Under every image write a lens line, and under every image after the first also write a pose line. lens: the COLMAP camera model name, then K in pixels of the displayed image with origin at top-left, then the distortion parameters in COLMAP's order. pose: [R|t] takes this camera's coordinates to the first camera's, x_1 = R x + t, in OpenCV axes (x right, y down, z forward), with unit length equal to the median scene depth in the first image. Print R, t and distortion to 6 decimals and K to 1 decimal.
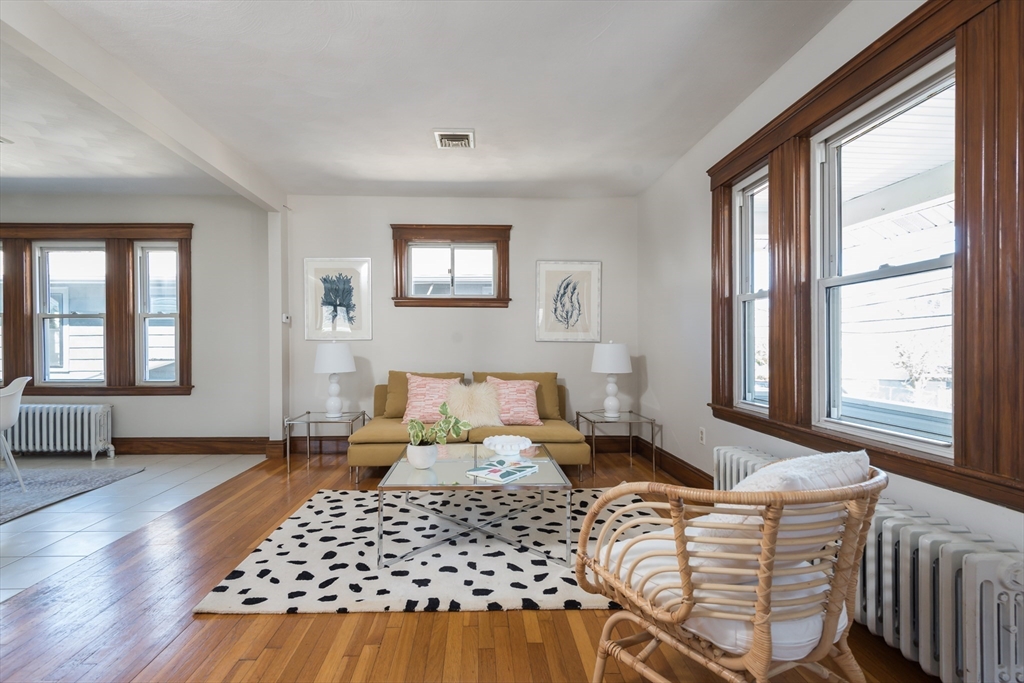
lens RADIAL K [[474.2, 0, 482.7], [0, 474.2, 347.5], [0, 0, 1]] dist [0.023290, -0.008636]
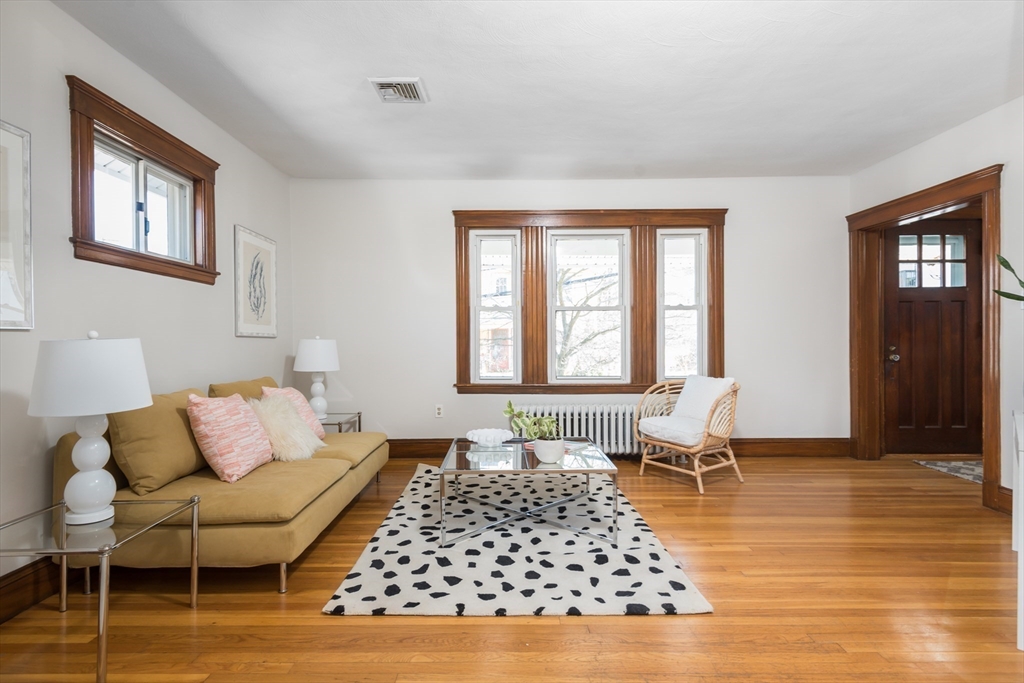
lens RADIAL K [[530.2, 0, 520.0], [0, 530.2, 338.2], [0, 0, 1]] dist [0.018922, -0.001990]
pose [[-0.007103, 0.002963, 0.999970, -0.727468], [0.010047, 0.999945, -0.002891, -0.003432], [-0.999924, 0.010026, -0.007132, 0.597882]]
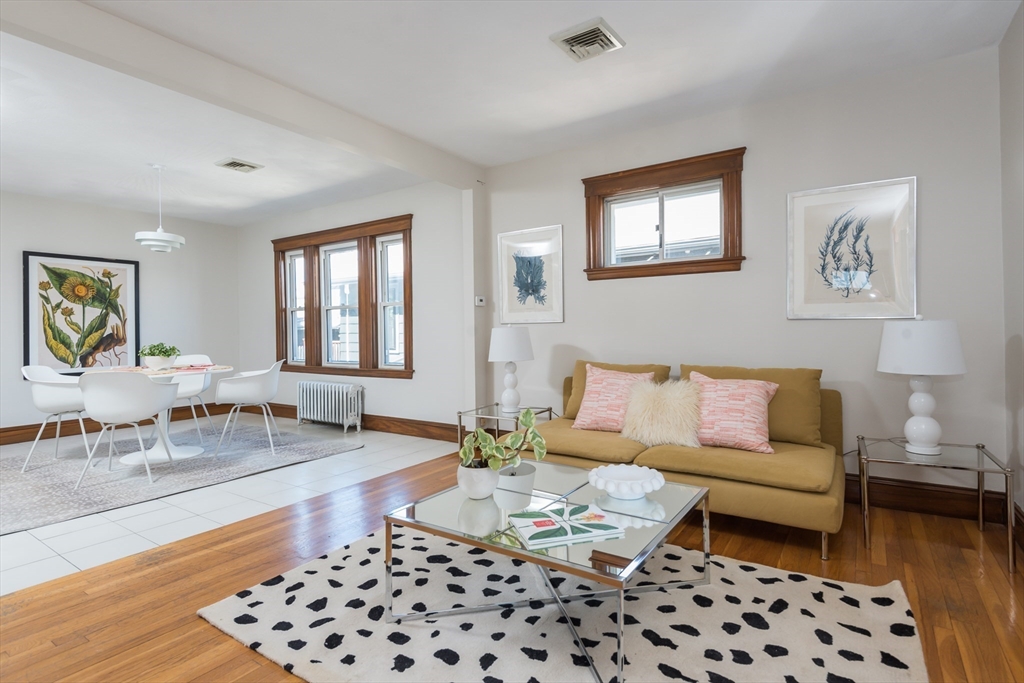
lens RADIAL K [[513.3, 0, 514.5], [0, 513.3, 330.8], [0, 0, 1]] dist [0.027266, -0.009746]
pose [[0.818050, -0.010459, -0.575052, 0.219800], [0.011423, 0.999933, -0.001937, -0.000545], [0.575034, -0.004984, 0.818115, 0.221834]]
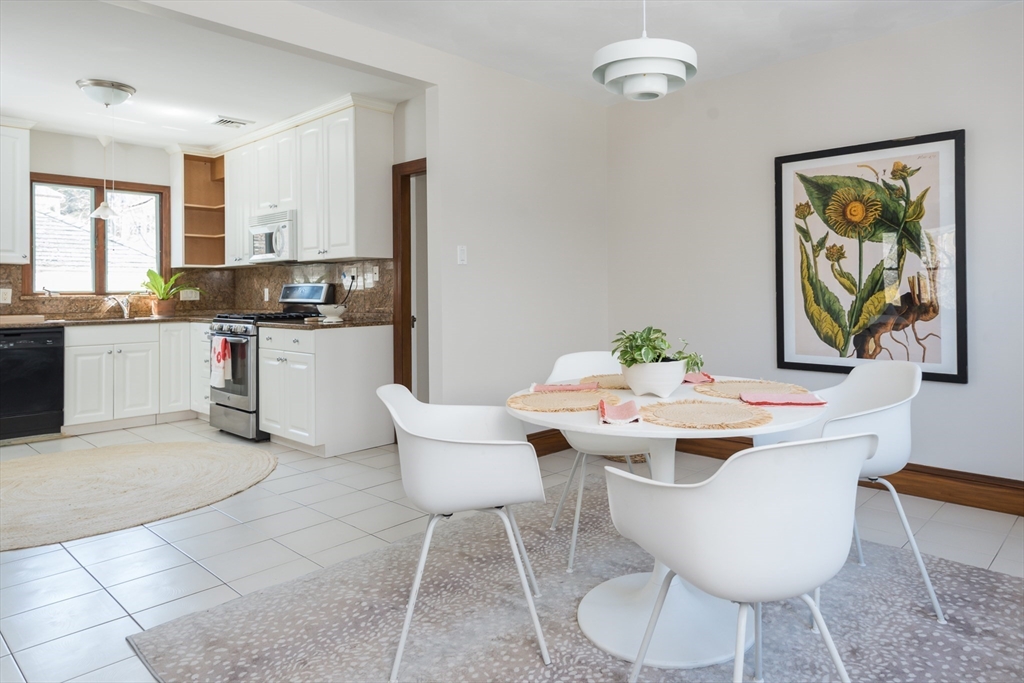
lens RADIAL K [[643.8, 0, 565.3], [0, 643.8, 286.2], [0, 0, 1]] dist [0.045178, -0.028047]
pose [[-0.667293, 0.002447, -0.744791, -0.494120], [0.005369, 0.999984, -0.001525, -0.018066], [0.744776, -0.005017, -0.667296, 0.917098]]
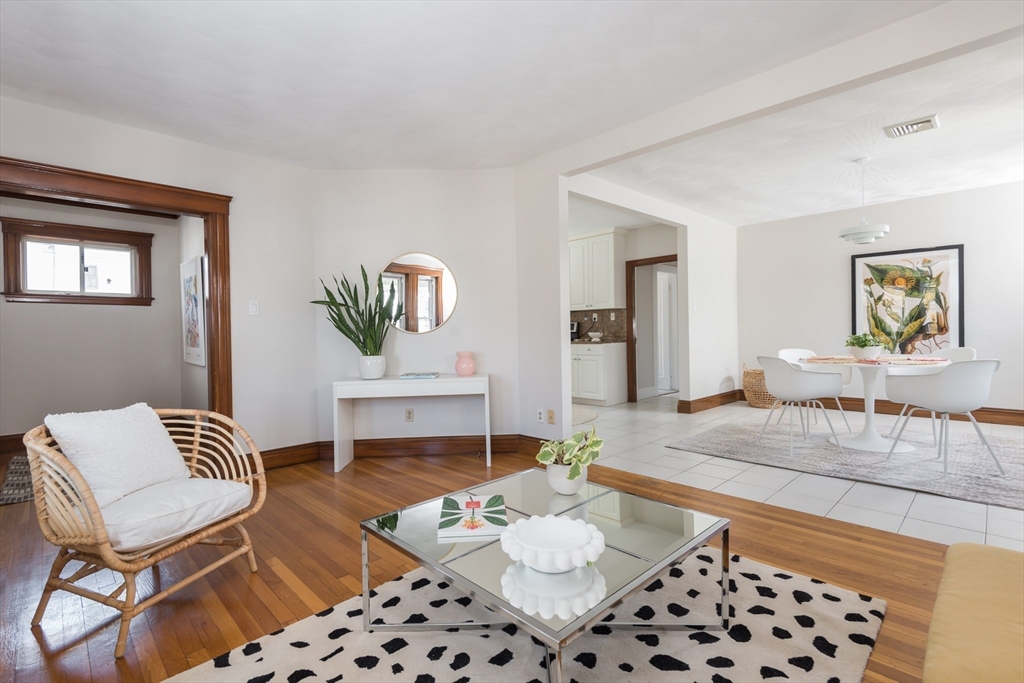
lens RADIAL K [[474.2, 0, 506.1], [0, 474.2, 334.1], [0, 0, 1]] dist [0.023290, -0.008636]
pose [[-0.725213, 0.017313, -0.688307, 0.246849], [0.013924, 0.999848, 0.010478, -0.005450], [0.688384, -0.001986, -0.725344, 0.842551]]
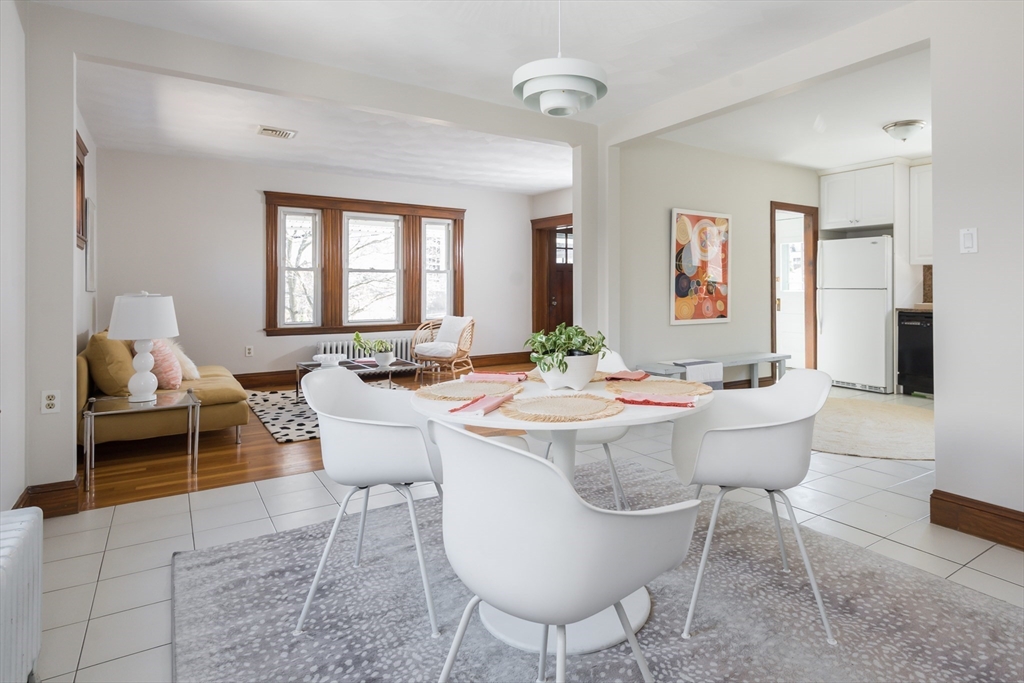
lens RADIAL K [[569.0, 0, 567.3], [0, 569.0, 281.3], [0, 0, 1]] dist [0.021983, -0.003959]
pose [[-0.570223, 0.010962, 0.821417, -1.293249], [0.005855, 0.999940, -0.009280, -0.017826], [-0.821469, -0.000482, -0.570253, 0.920423]]
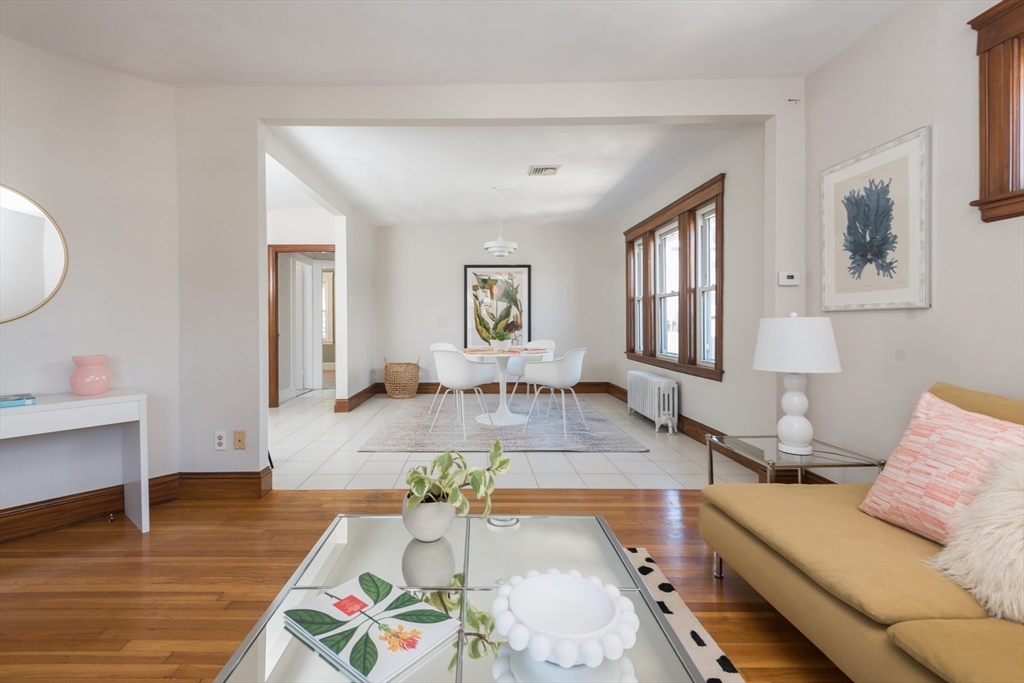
lens RADIAL K [[474.2, 0, 486.2], [0, 474.2, 328.2], [0, 0, 1]] dist [0.023290, -0.008636]
pose [[-0.006622, 0.008659, -0.999941, 0.229027], [-0.001584, 0.999961, 0.008670, -0.000286], [0.999977, 0.001641, -0.006608, 0.611366]]
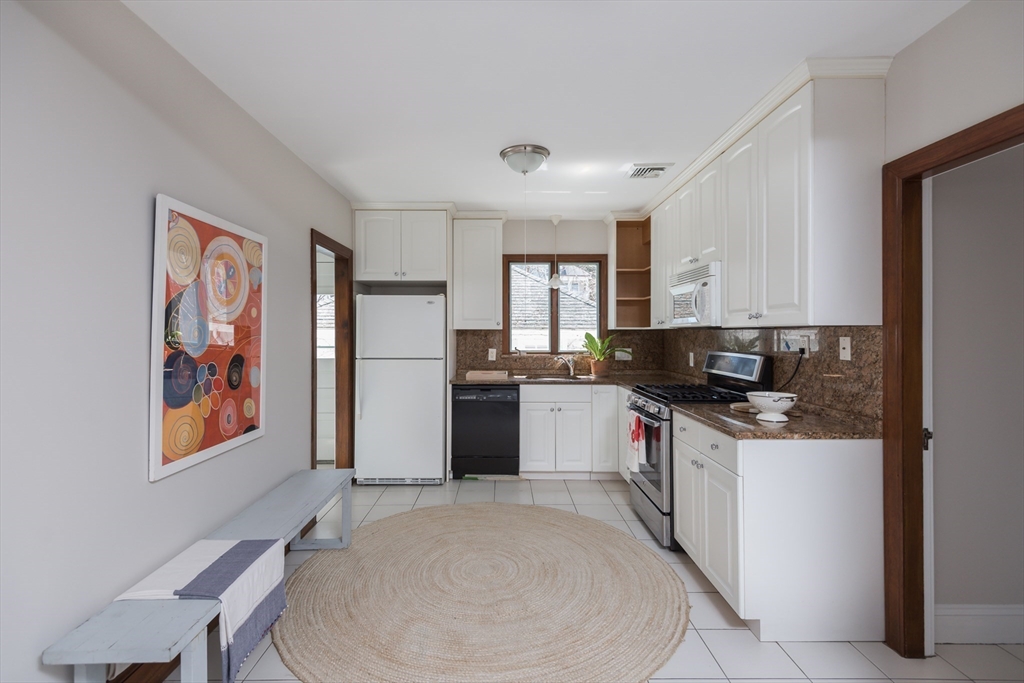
lens RADIAL K [[474.2, 0, 499.3], [0, 474.2, 327.5], [0, 0, 1]] dist [0.023290, -0.008636]
pose [[-0.999832, 0.002772, 0.018122, -0.738394], [0.002663, 0.999978, -0.006036, -0.063337], [-0.018139, -0.005987, -0.999818, 0.461363]]
